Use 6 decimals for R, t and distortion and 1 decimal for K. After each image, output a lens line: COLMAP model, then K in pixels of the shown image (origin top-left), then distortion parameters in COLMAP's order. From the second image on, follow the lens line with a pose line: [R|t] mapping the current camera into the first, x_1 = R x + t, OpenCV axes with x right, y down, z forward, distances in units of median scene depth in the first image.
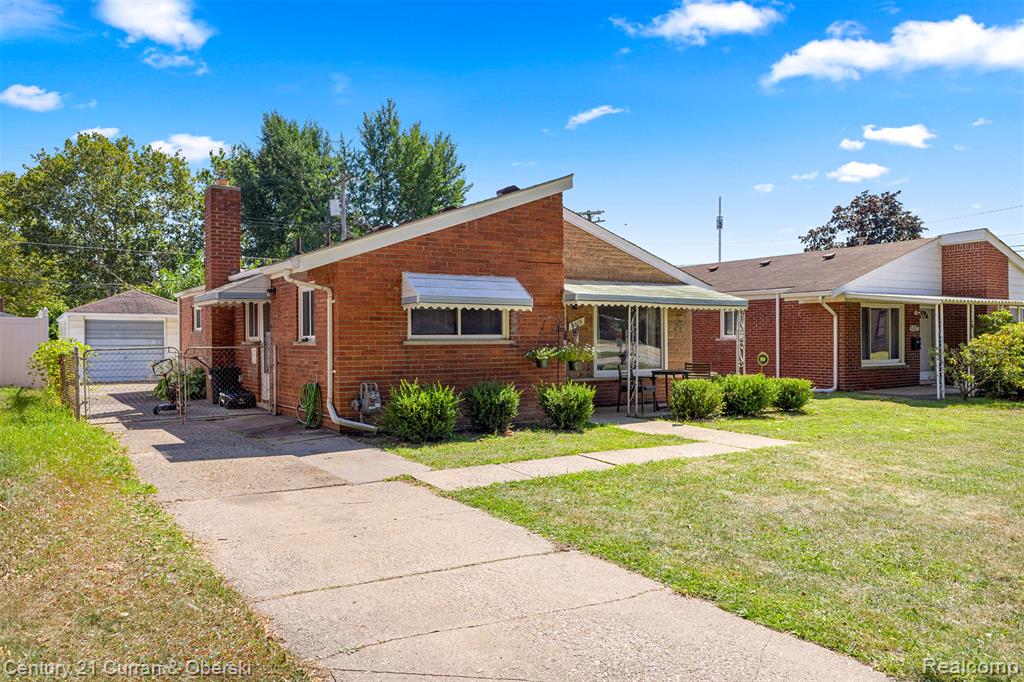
lens RADIAL K [[766.7, 0, 514.0], [0, 766.7, 348.2], [0, 0, 1]] dist [0.013314, -0.004256]
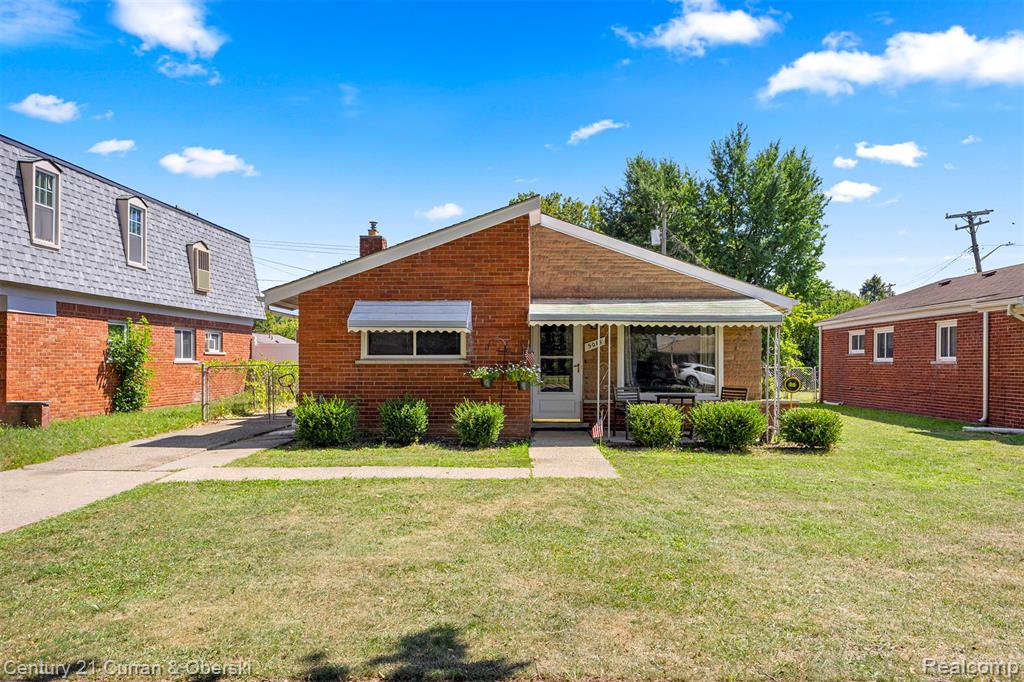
lens RADIAL K [[742.9, 0, 542.1], [0, 742.9, 373.3], [0, 0, 1]] dist [0.012883, -0.008264]
pose [[0.830967, 0.011252, -0.556208, 0.647165], [-0.010500, 0.999935, 0.004542, 0.001866], [0.556223, 0.002066, 0.831030, 0.203408]]
